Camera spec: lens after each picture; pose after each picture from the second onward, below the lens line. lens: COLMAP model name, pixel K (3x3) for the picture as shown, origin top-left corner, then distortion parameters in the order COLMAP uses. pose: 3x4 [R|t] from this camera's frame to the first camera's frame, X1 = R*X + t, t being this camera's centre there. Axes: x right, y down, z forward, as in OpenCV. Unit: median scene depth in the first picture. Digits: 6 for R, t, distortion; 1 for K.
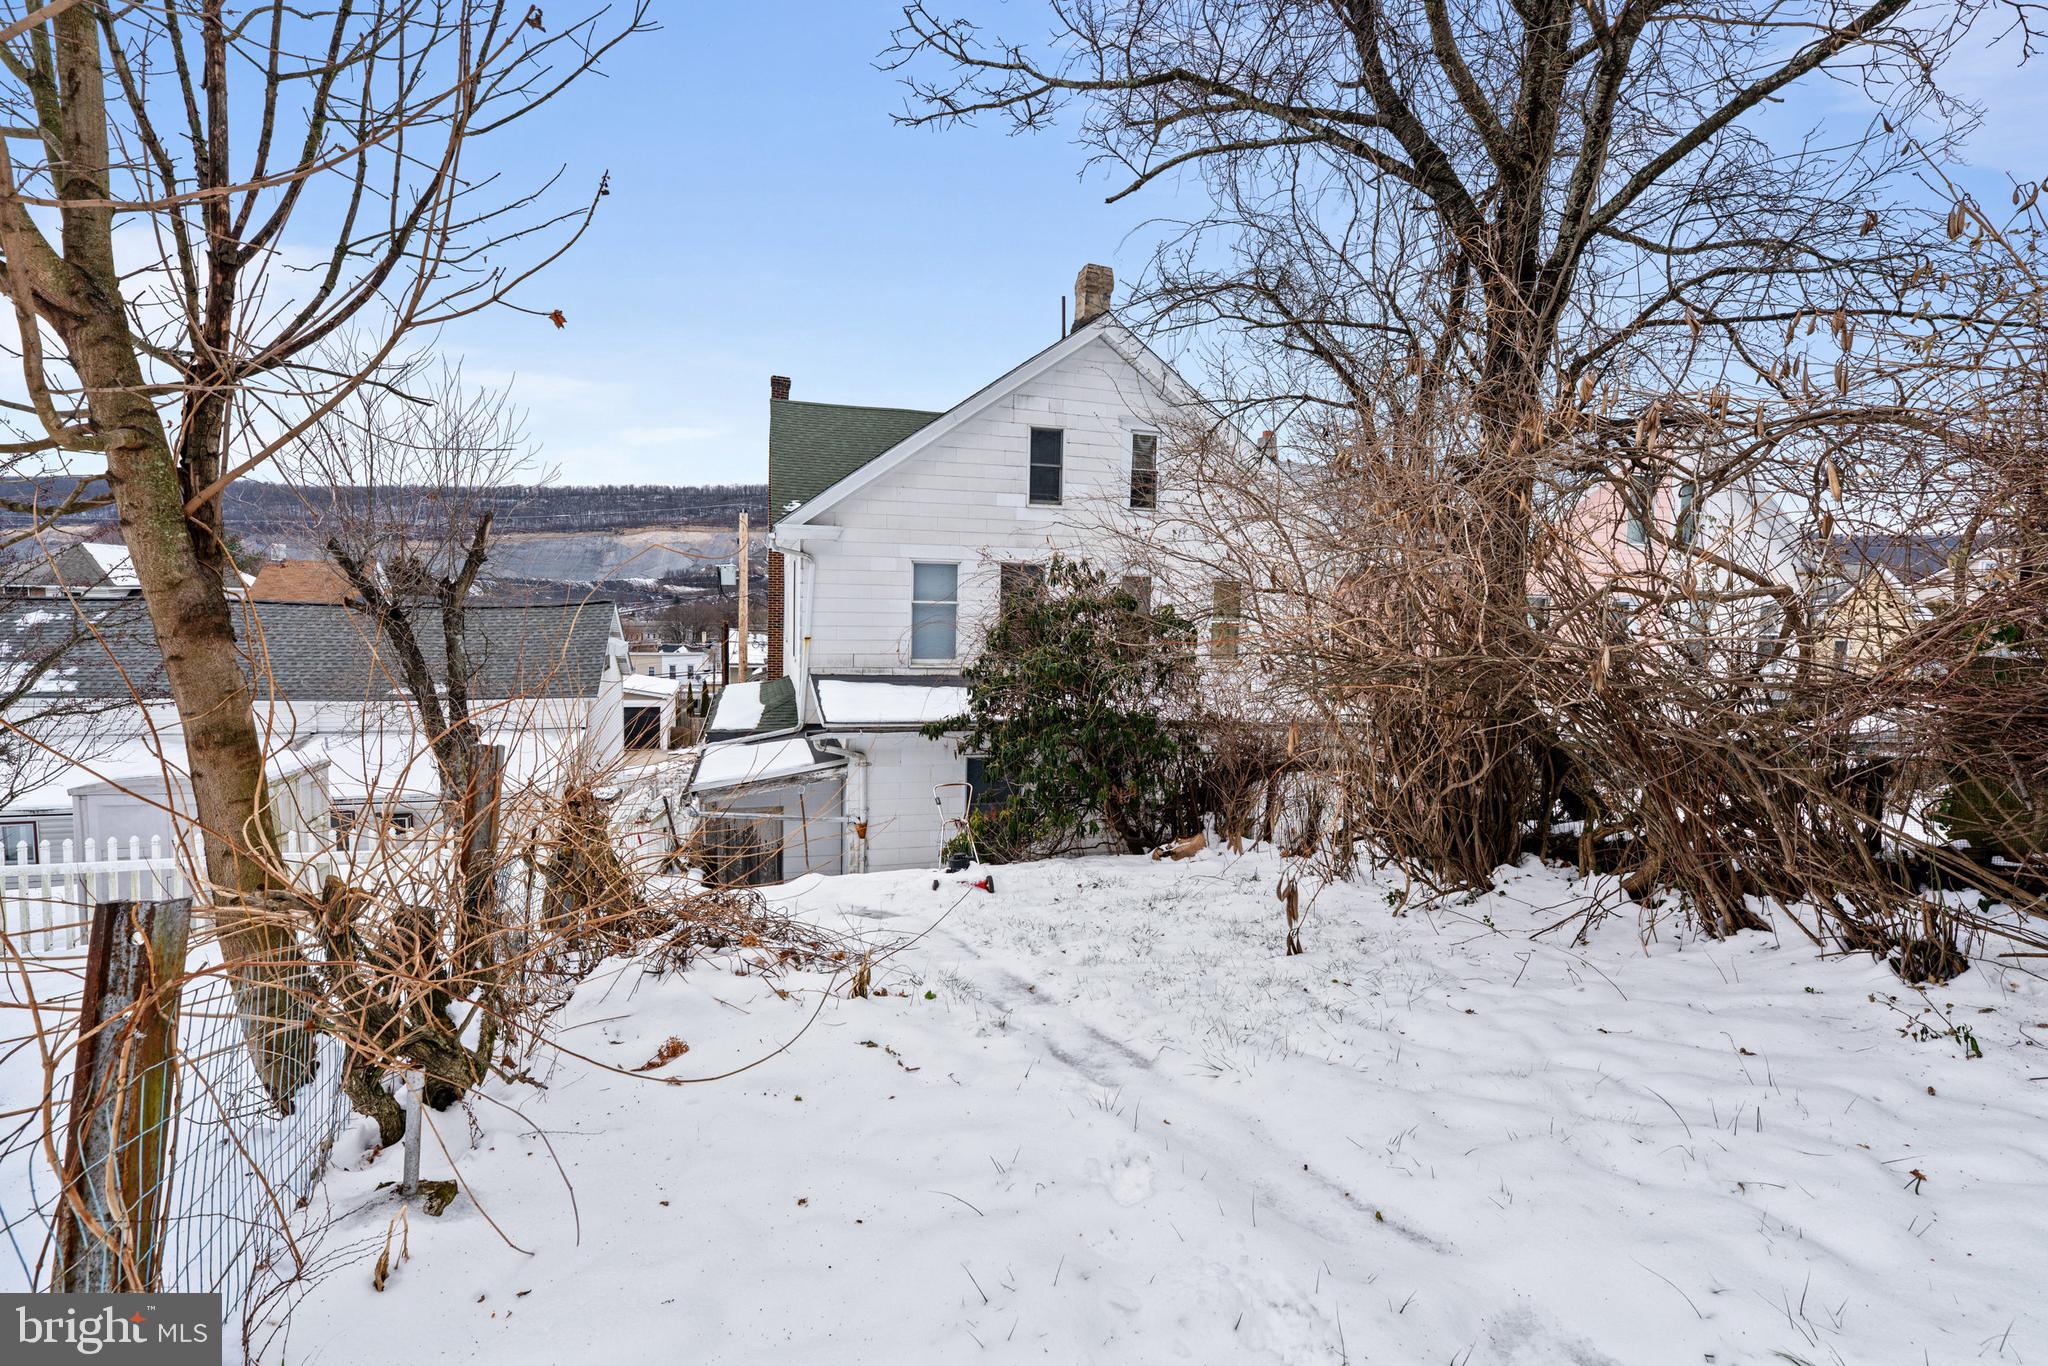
lens RADIAL K [[950.8, 0, 1024.4], [0, 950.8, 674.2], [0, 0, 1]] dist [-0.004445, -0.000101]
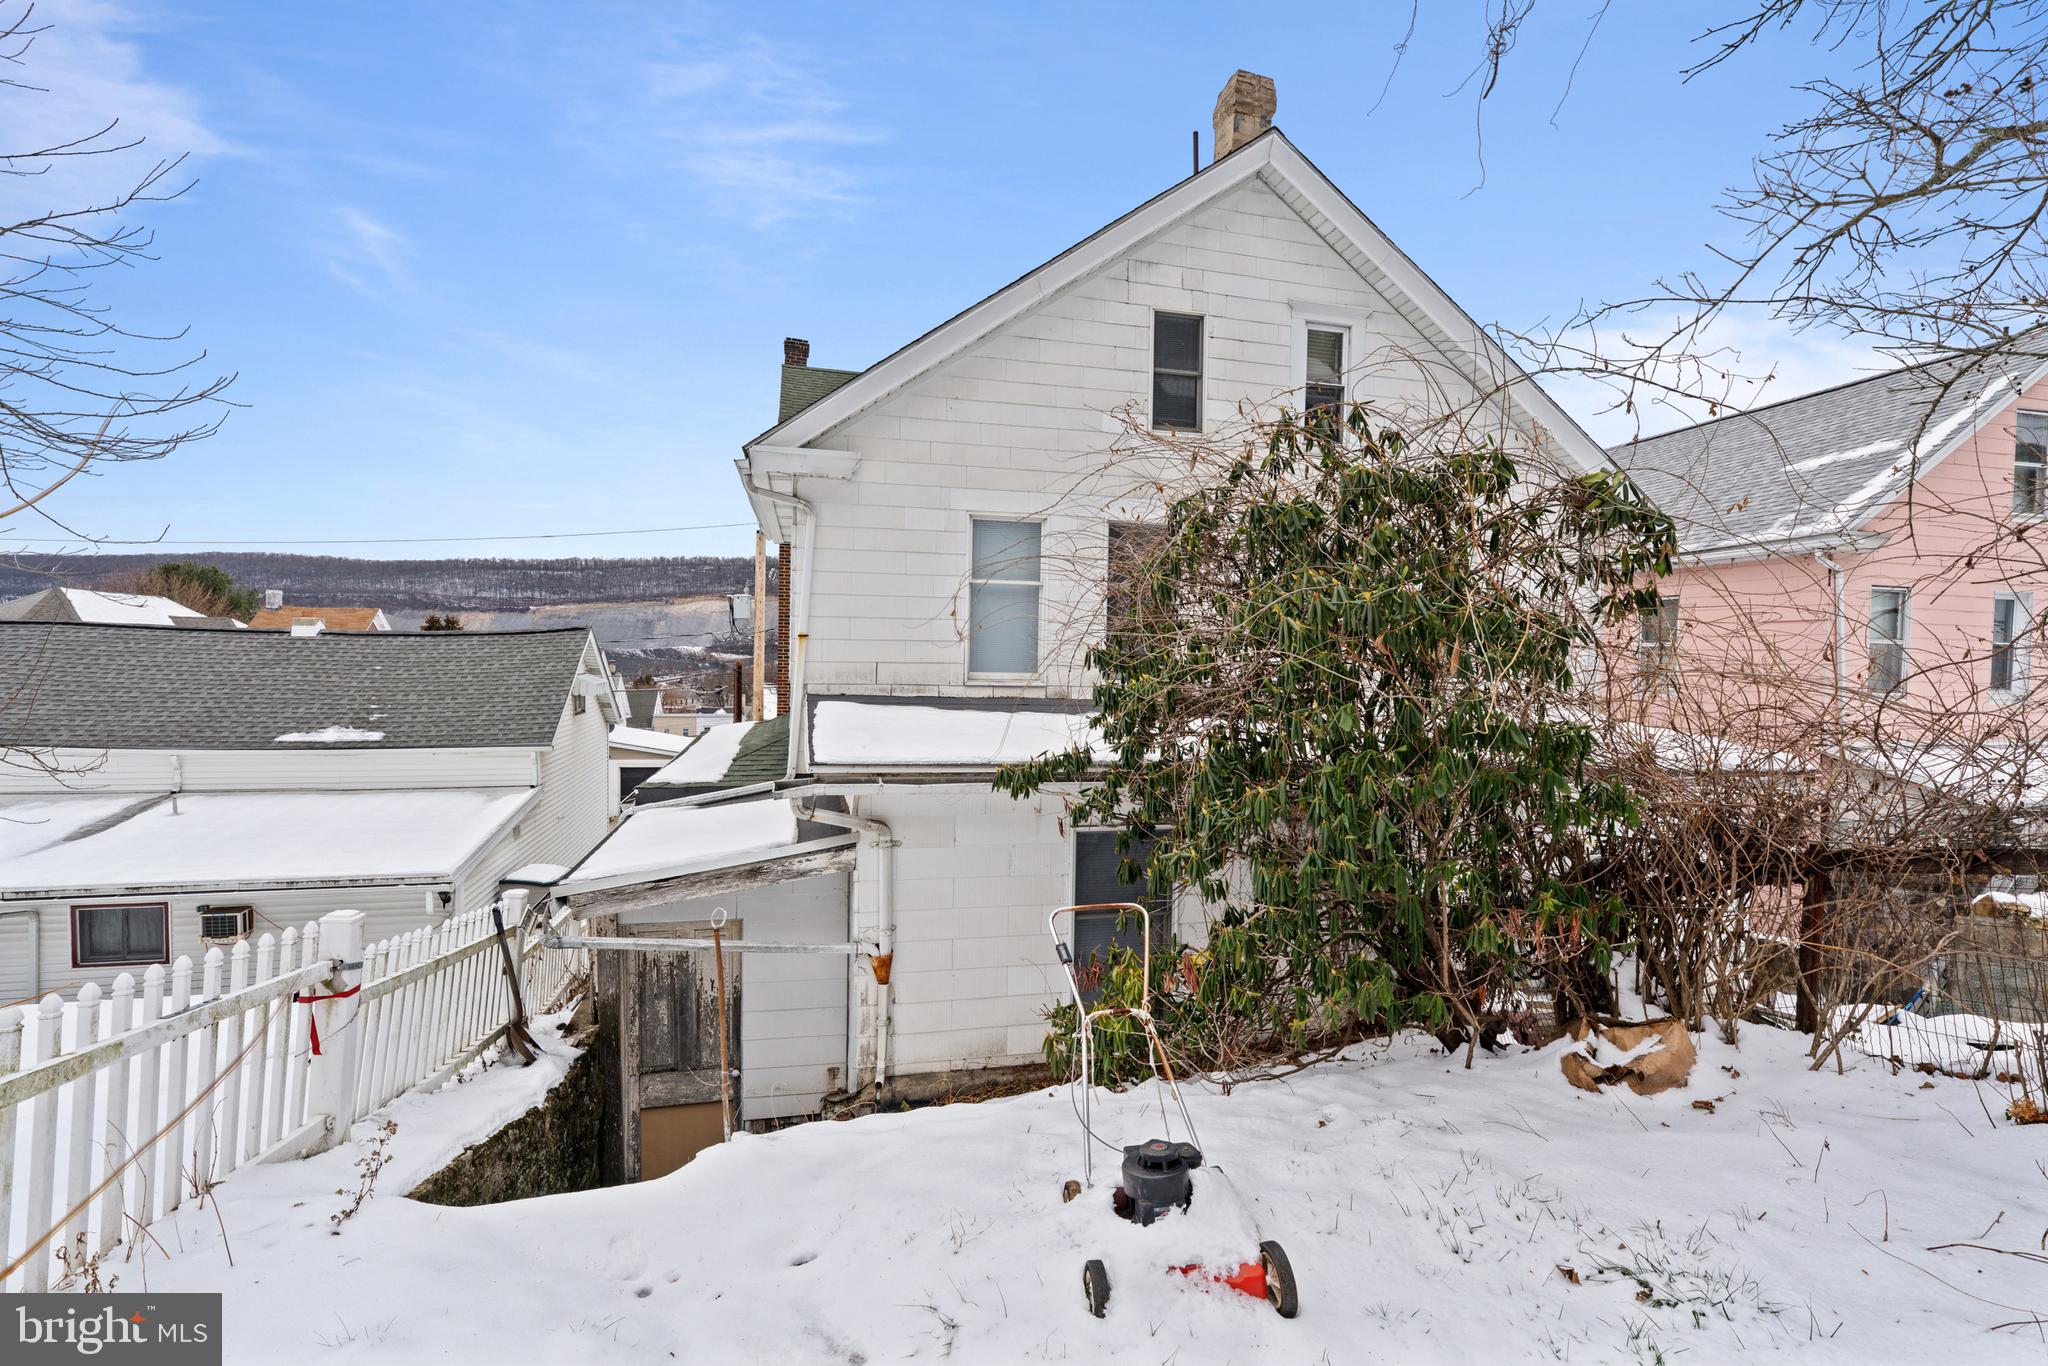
lens RADIAL K [[950.8, 0, 1020.9], [0, 950.8, 692.9], [0, 0, 1]] dist [-0.004445, -0.000101]
pose [[0.998863, -0.004403, -0.047466, -0.059707], [0.002037, 0.998758, -0.049778, 0.032154], [0.047626, 0.049624, 0.997632, 0.410360]]
